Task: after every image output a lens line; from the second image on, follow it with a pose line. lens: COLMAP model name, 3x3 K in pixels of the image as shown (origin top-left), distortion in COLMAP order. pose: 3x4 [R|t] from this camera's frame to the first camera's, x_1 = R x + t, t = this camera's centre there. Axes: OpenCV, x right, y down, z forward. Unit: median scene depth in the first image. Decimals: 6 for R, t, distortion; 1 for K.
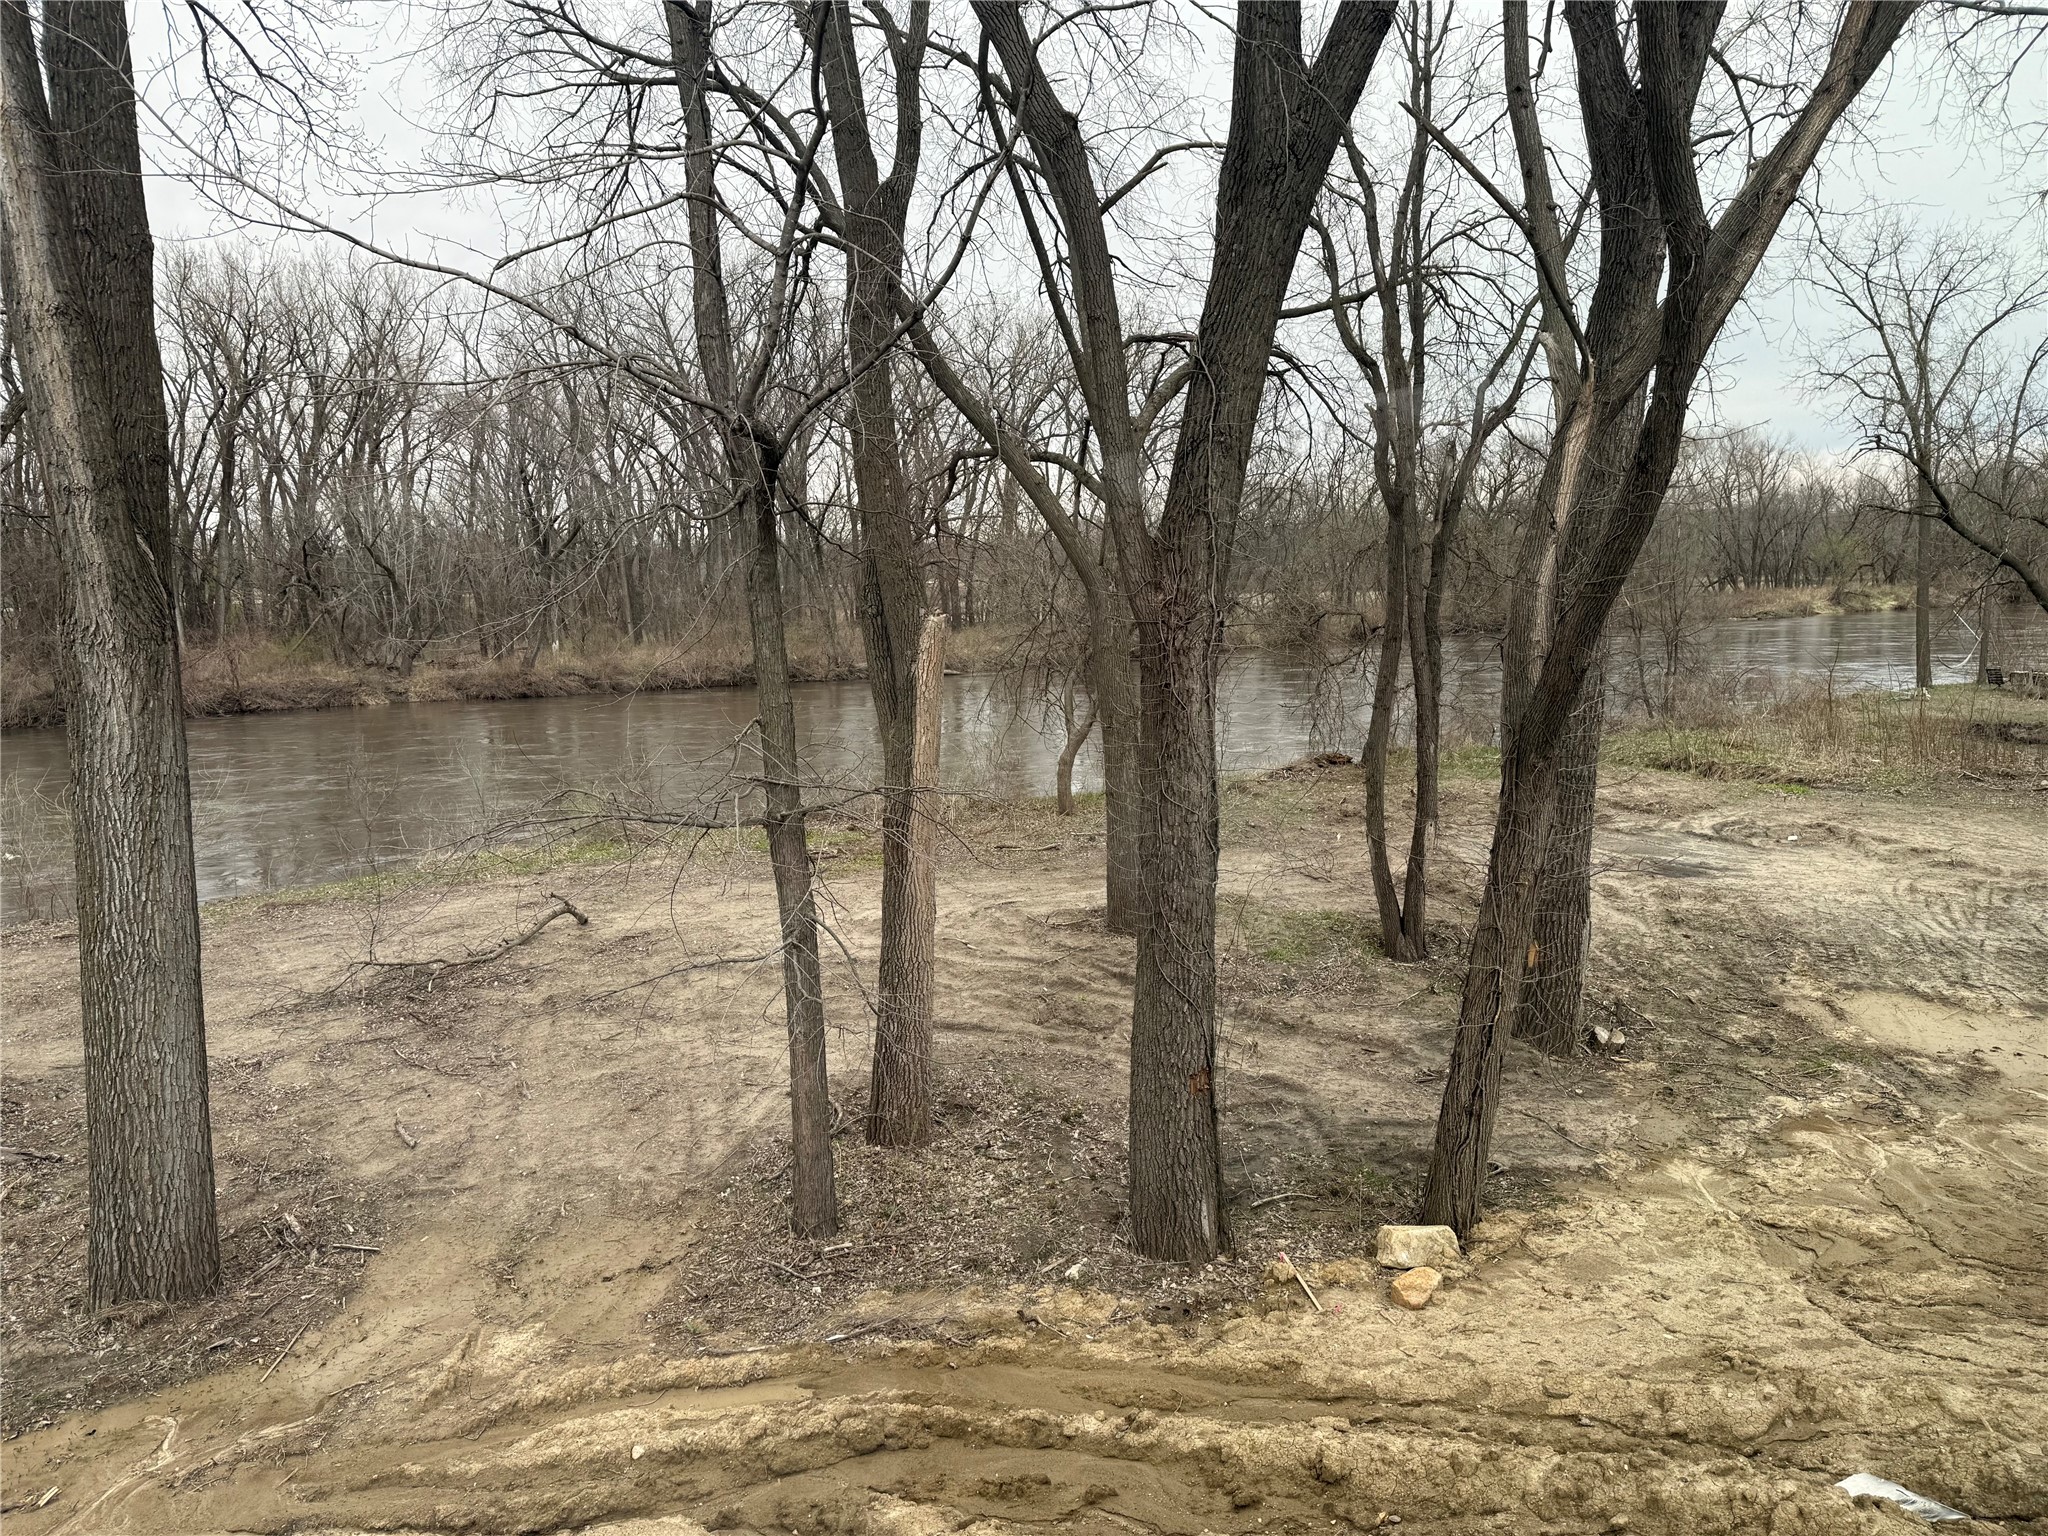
lens RADIAL K [[1432.1, 0, 1035.3], [0, 1432.1, 774.2], [0, 0, 1]] dist [0.044558, -0.045101]
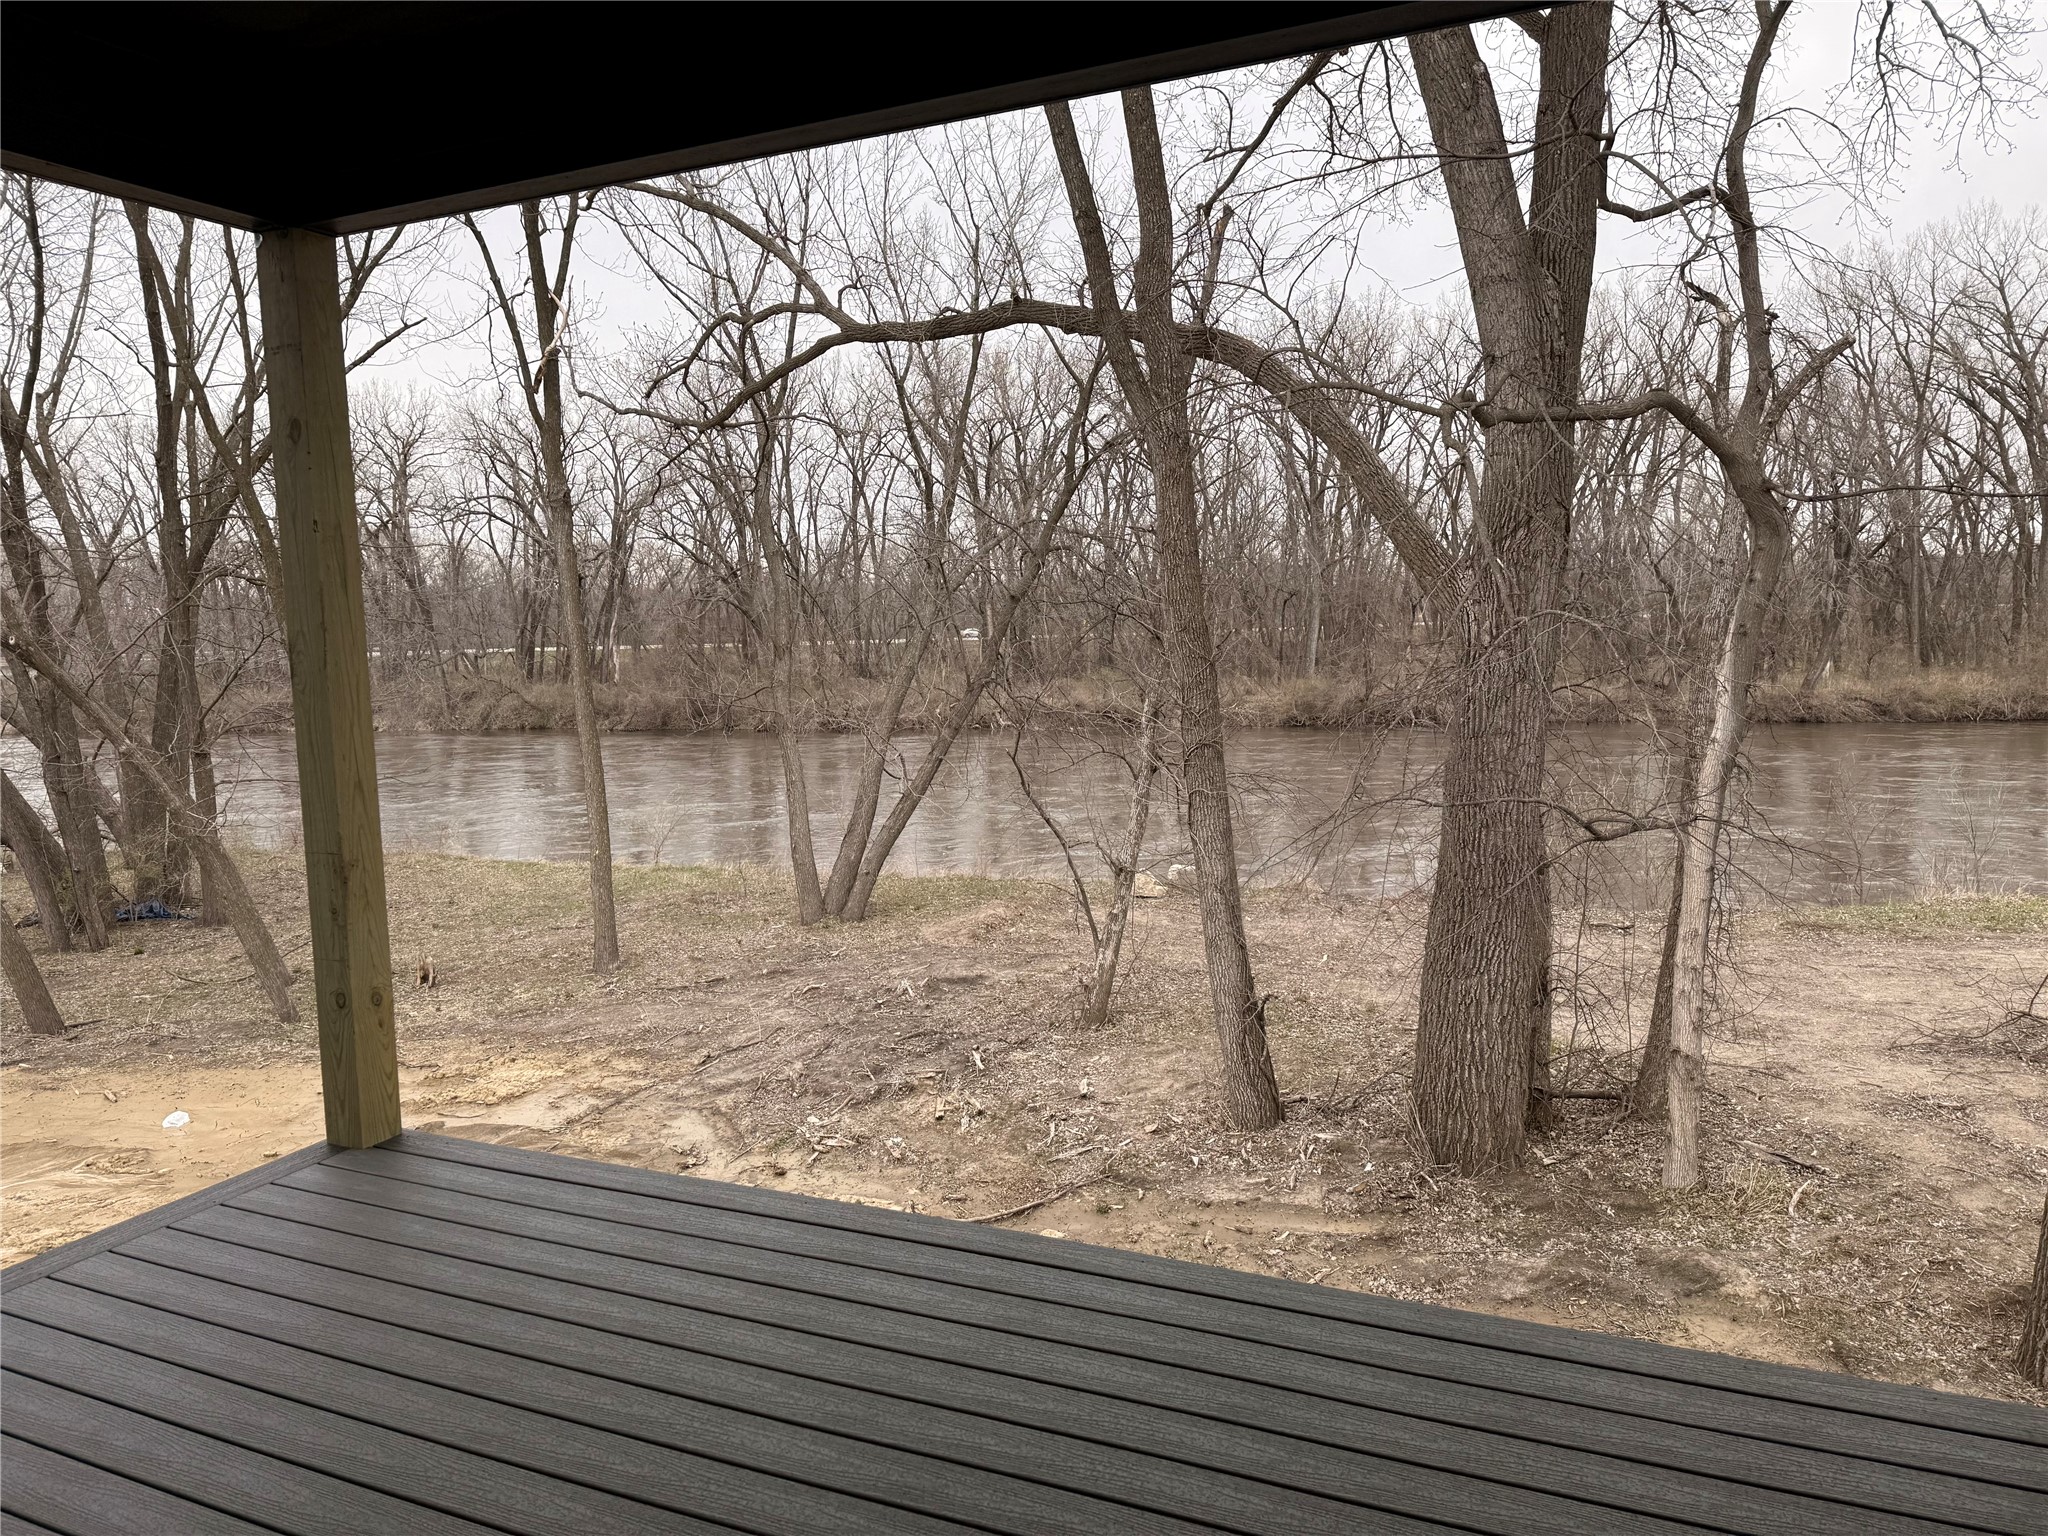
lens RADIAL K [[1432.1, 0, 1035.3], [0, 1432.1, 774.2], [0, 0, 1]] dist [0.044558, -0.045101]
pose [[0.729262, 0.076420, -0.679954, -0.326676], [-0.087133, 0.996025, 0.018491, 0.023506], [0.678664, 0.045762, 0.733022, -0.057743]]
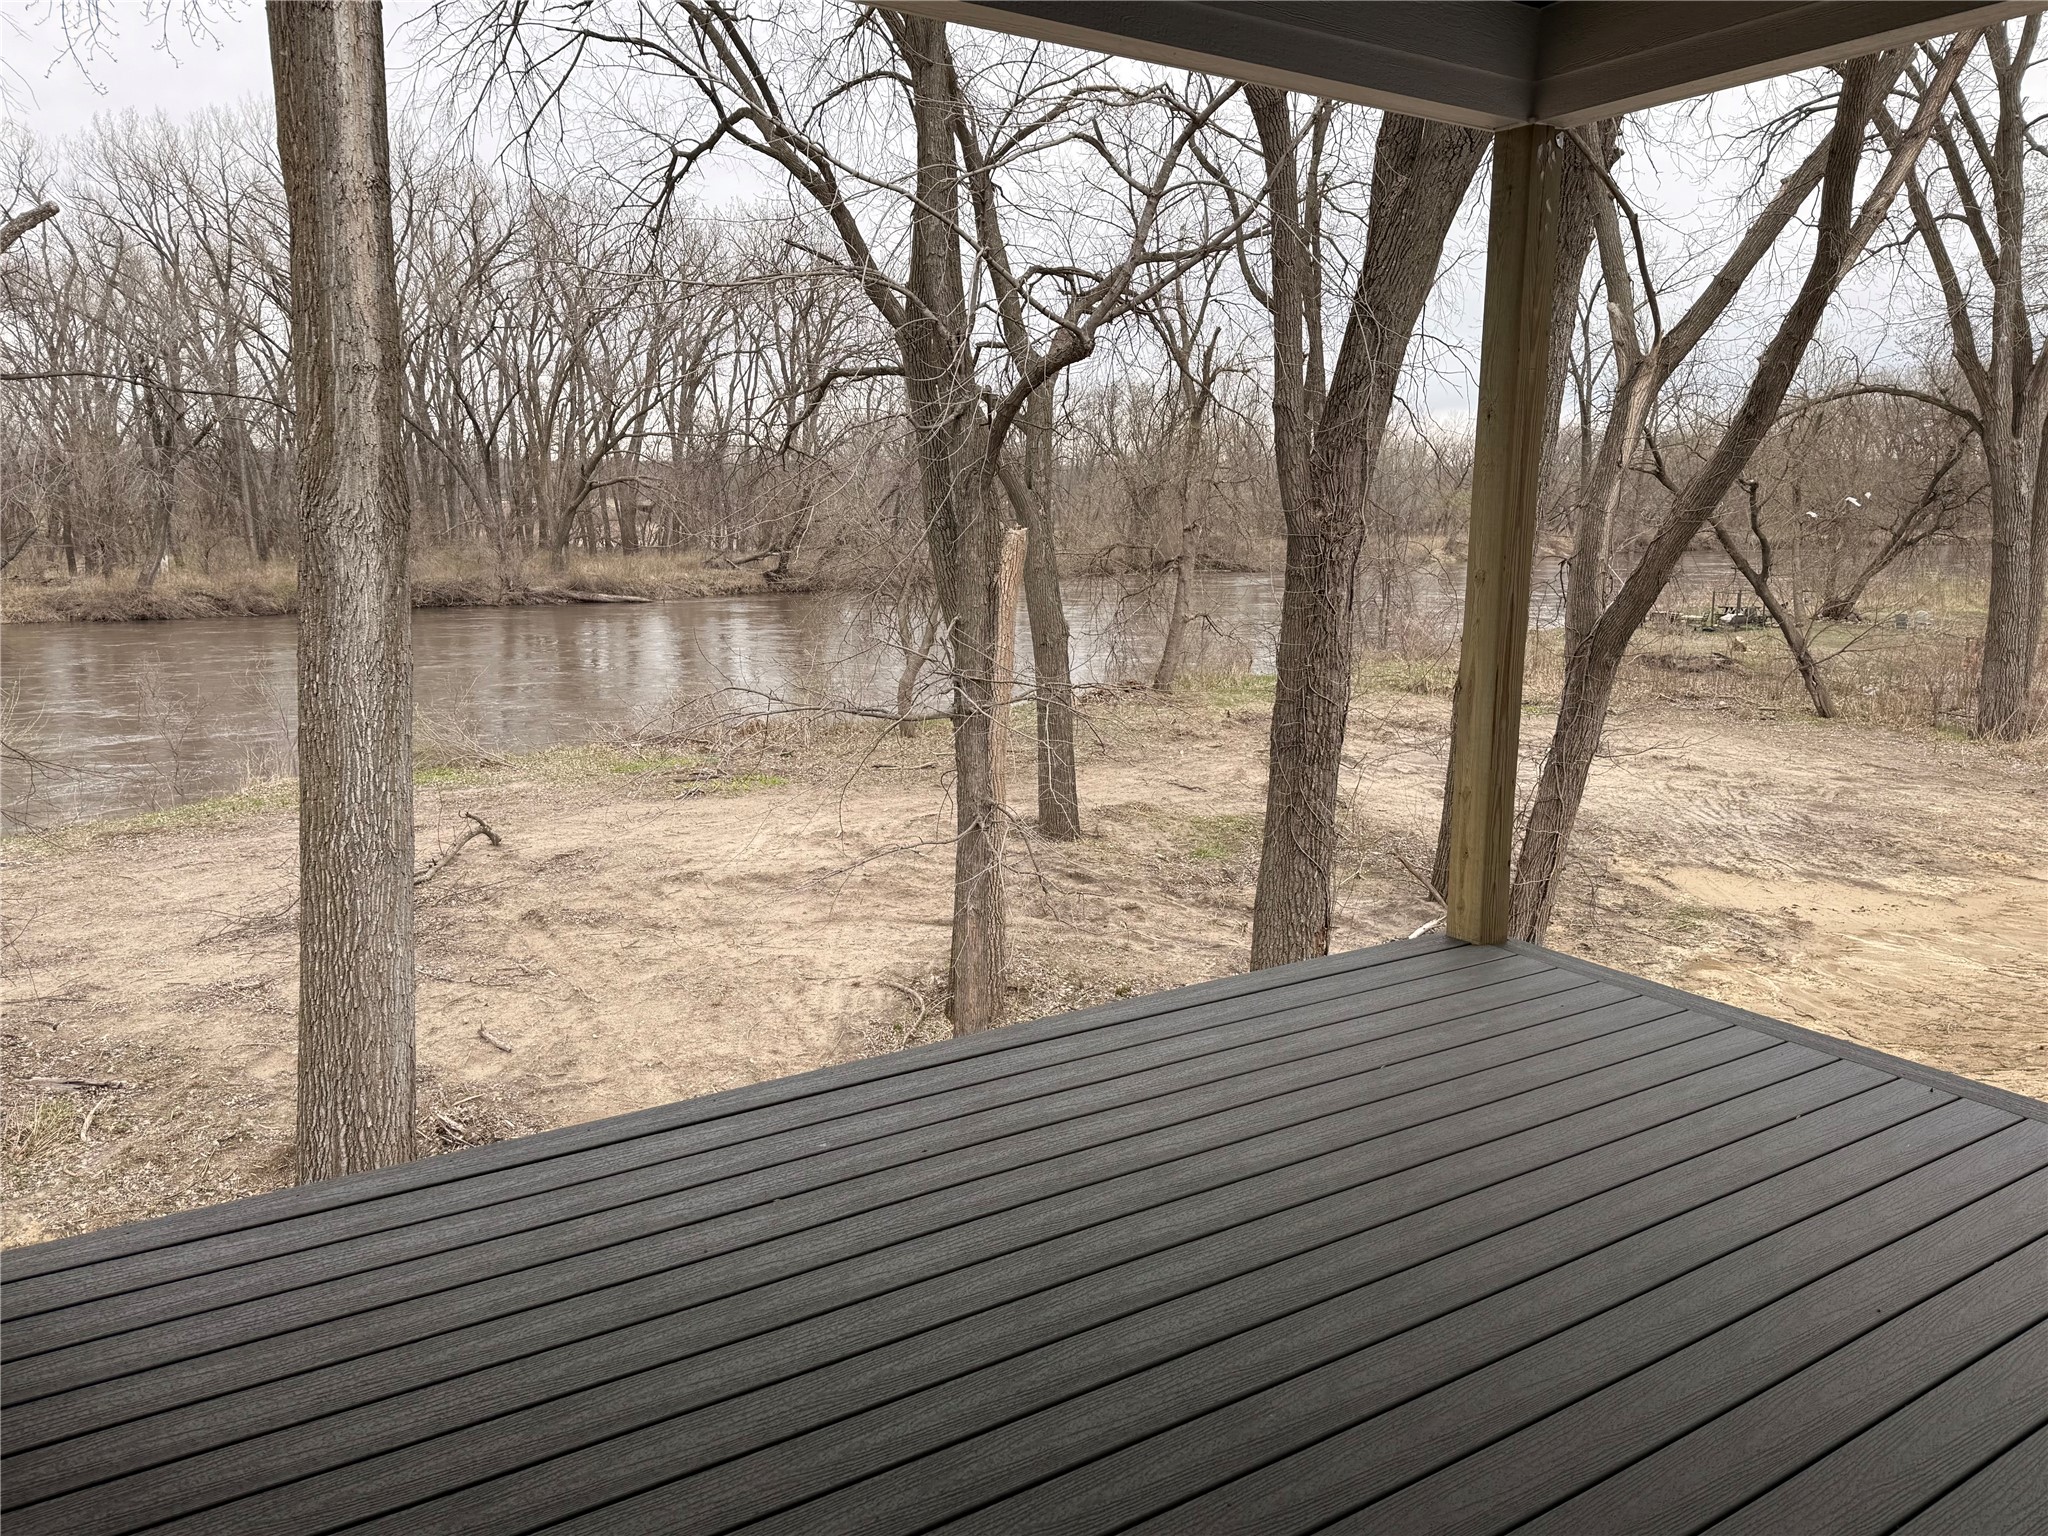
lens RADIAL K [[1473.1, 0, 1024.0], [0, 1473.1, 768.0], [0, 0, 1]] dist [0.049243, -0.050158]
pose [[0.967596, -0.012031, 0.252218, -0.270769], [0.002962, 0.999336, 0.036303, 0.021868], [-0.252487, -0.034380, 0.966989, -0.054427]]
